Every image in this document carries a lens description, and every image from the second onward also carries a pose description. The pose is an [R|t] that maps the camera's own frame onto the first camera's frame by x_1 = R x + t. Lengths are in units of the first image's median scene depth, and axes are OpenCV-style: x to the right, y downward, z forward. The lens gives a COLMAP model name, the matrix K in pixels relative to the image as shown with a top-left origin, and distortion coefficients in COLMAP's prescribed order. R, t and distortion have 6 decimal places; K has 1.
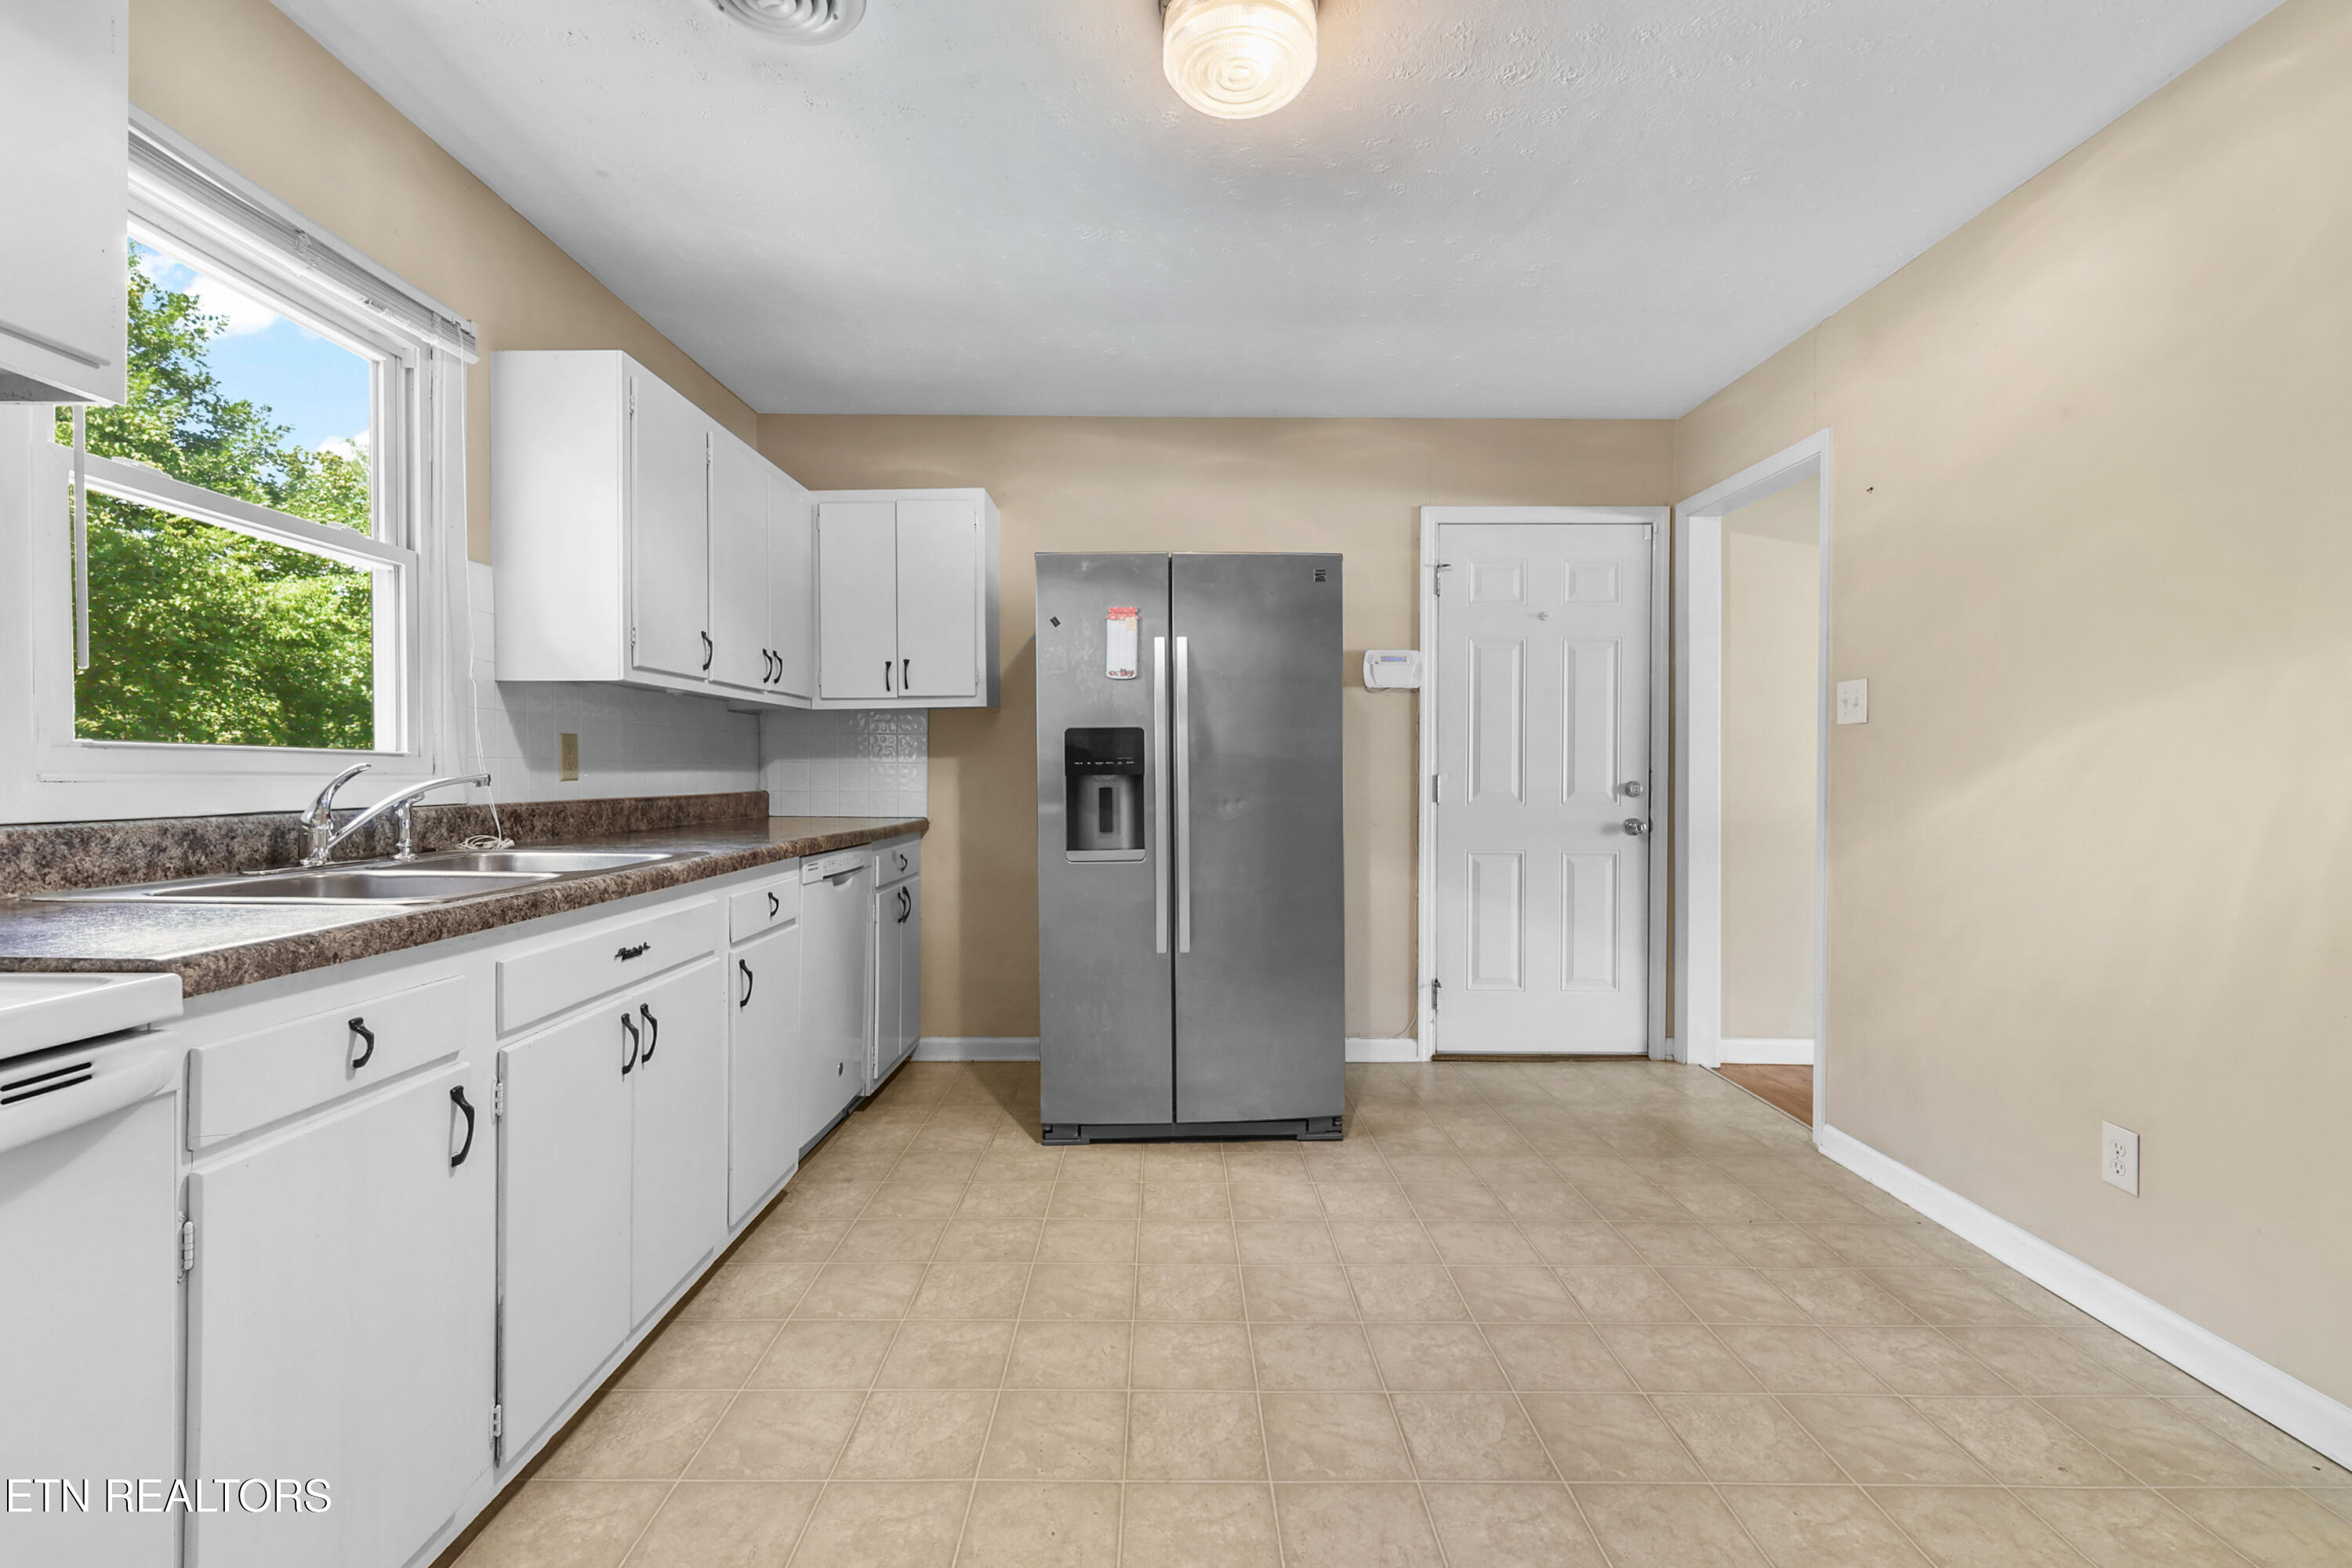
lens RADIAL K [[1027.3, 0, 1171.4], [0, 1027.3, 781.9], [0, 0, 1]] dist [0.001059, 0.000750]
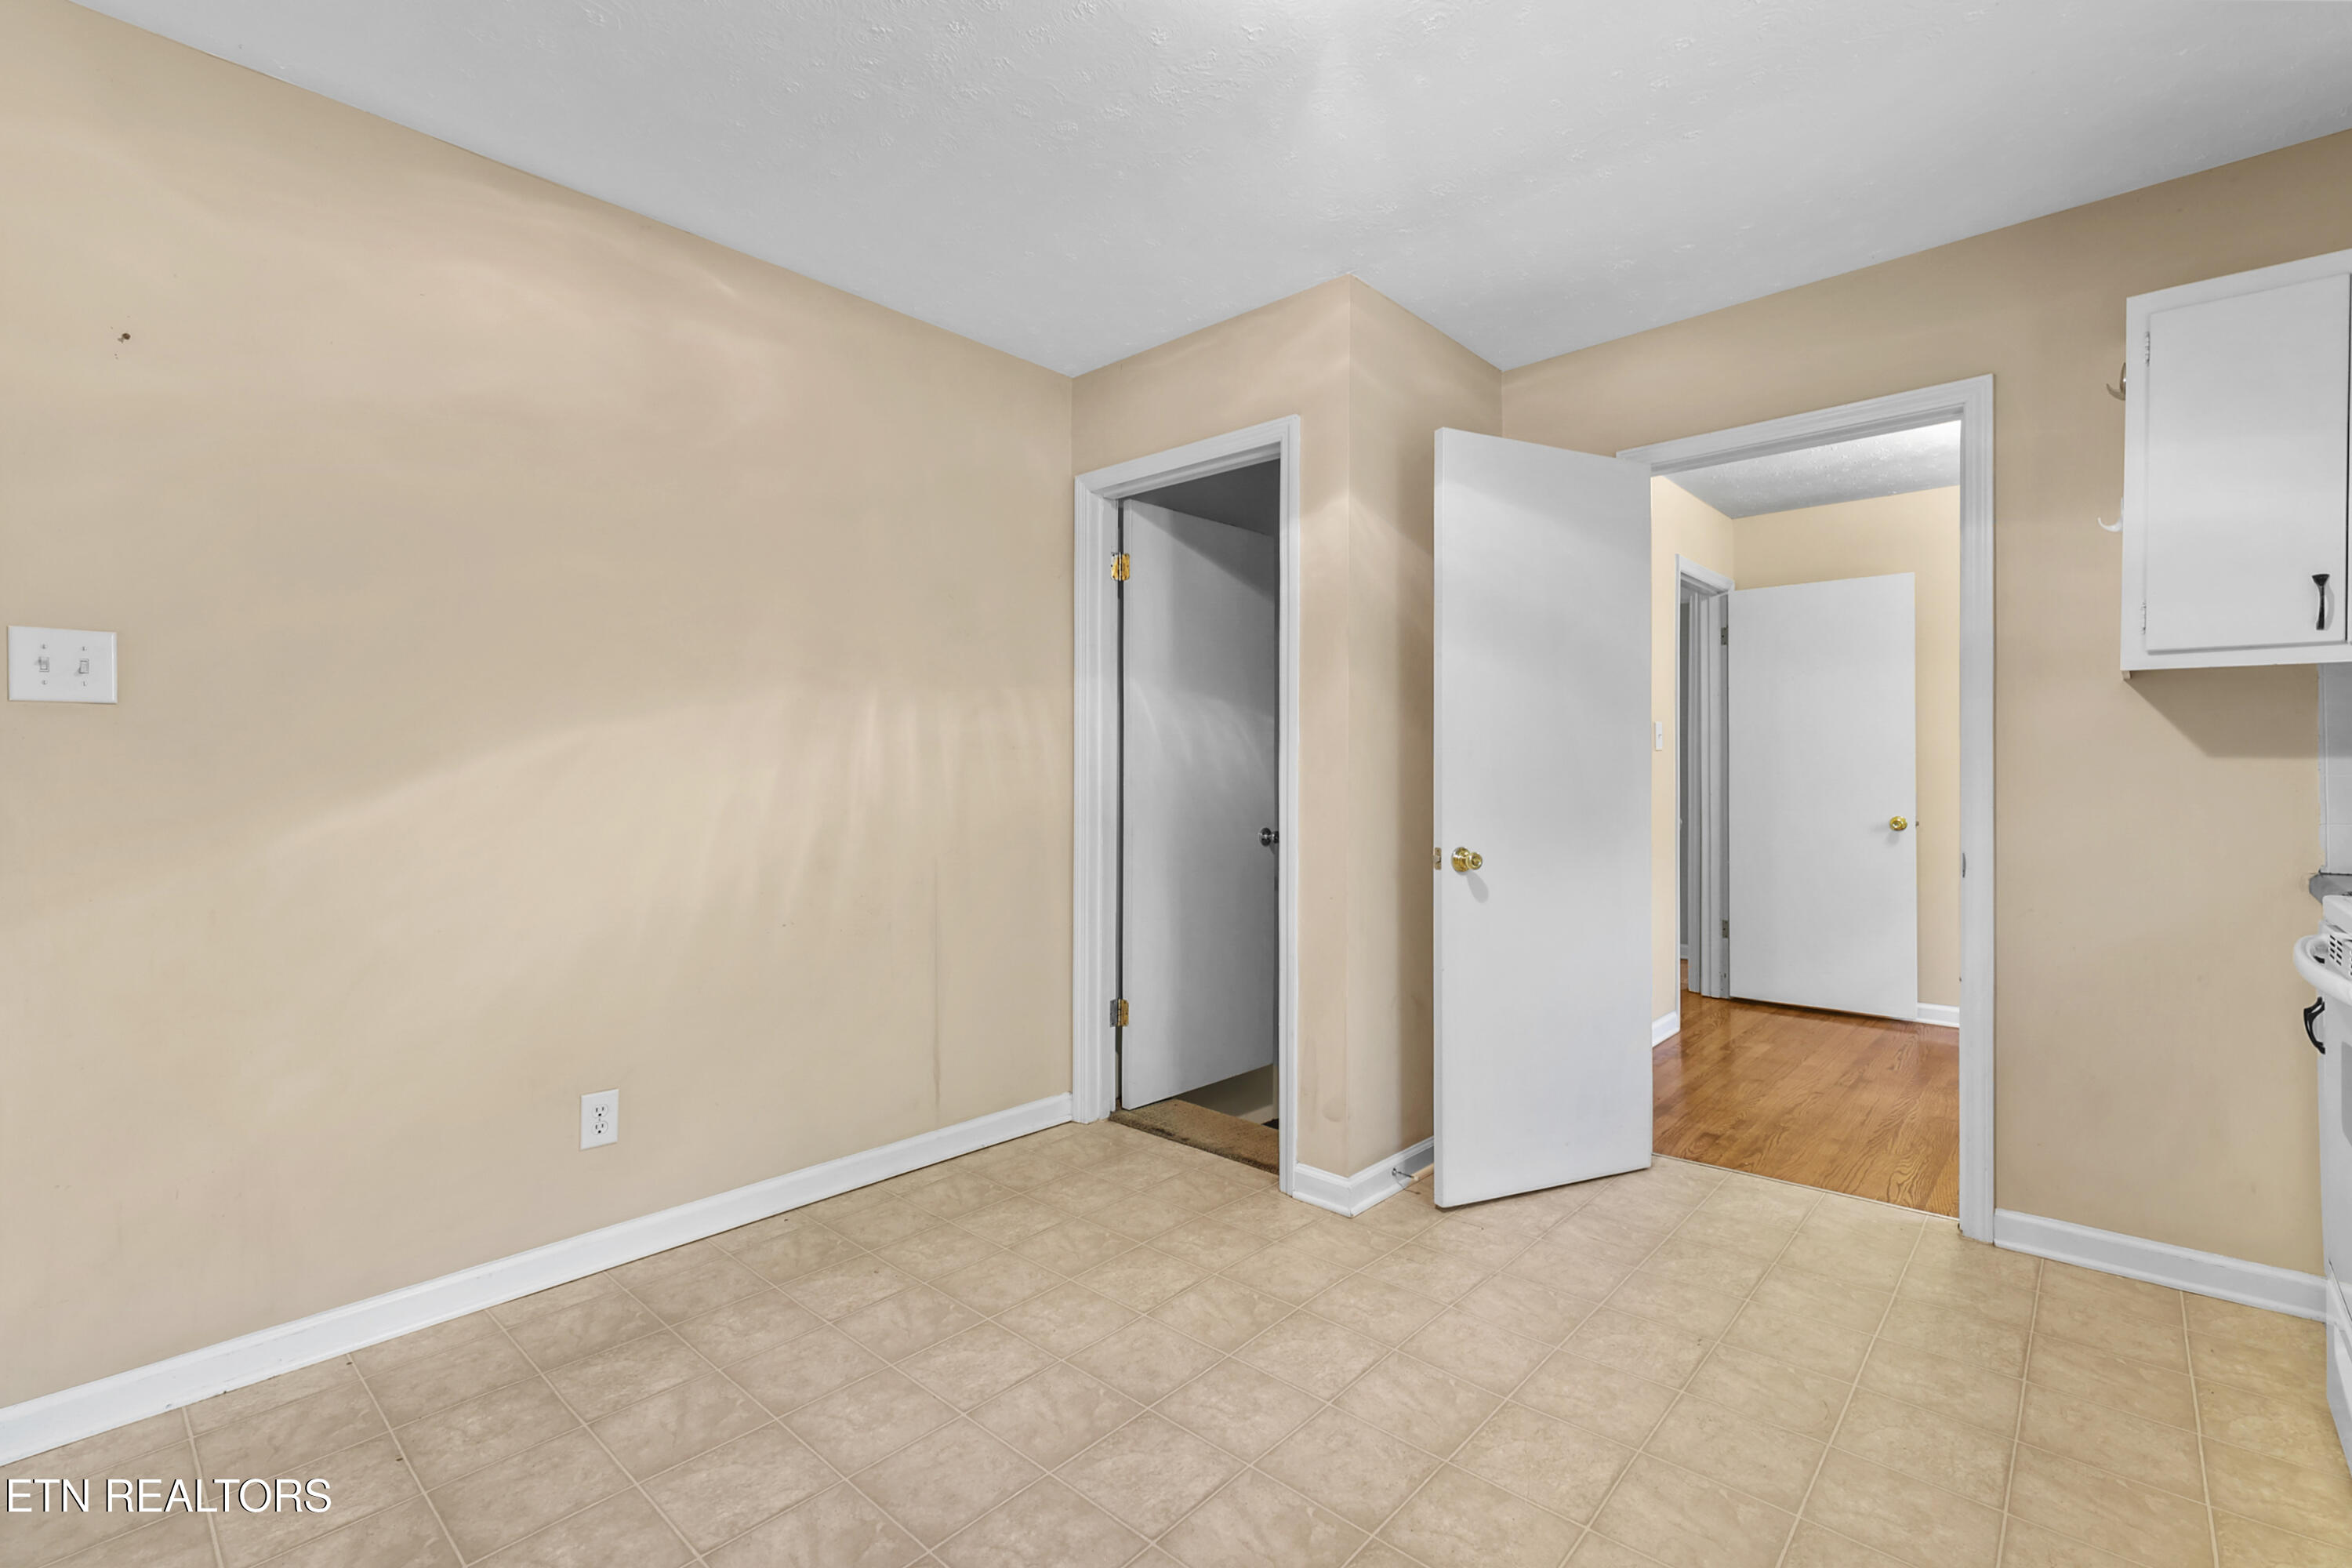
lens RADIAL K [[1027.3, 0, 1174.5], [0, 1027.3, 777.2], [0, 0, 1]] dist [0.001059, 0.000750]
pose [[-0.741192, -0.003495, 0.671284, -0.288165], [0.003542, 0.999952, 0.009117, -0.019953], [-0.671284, 0.009135, -0.741144, 1.305862]]
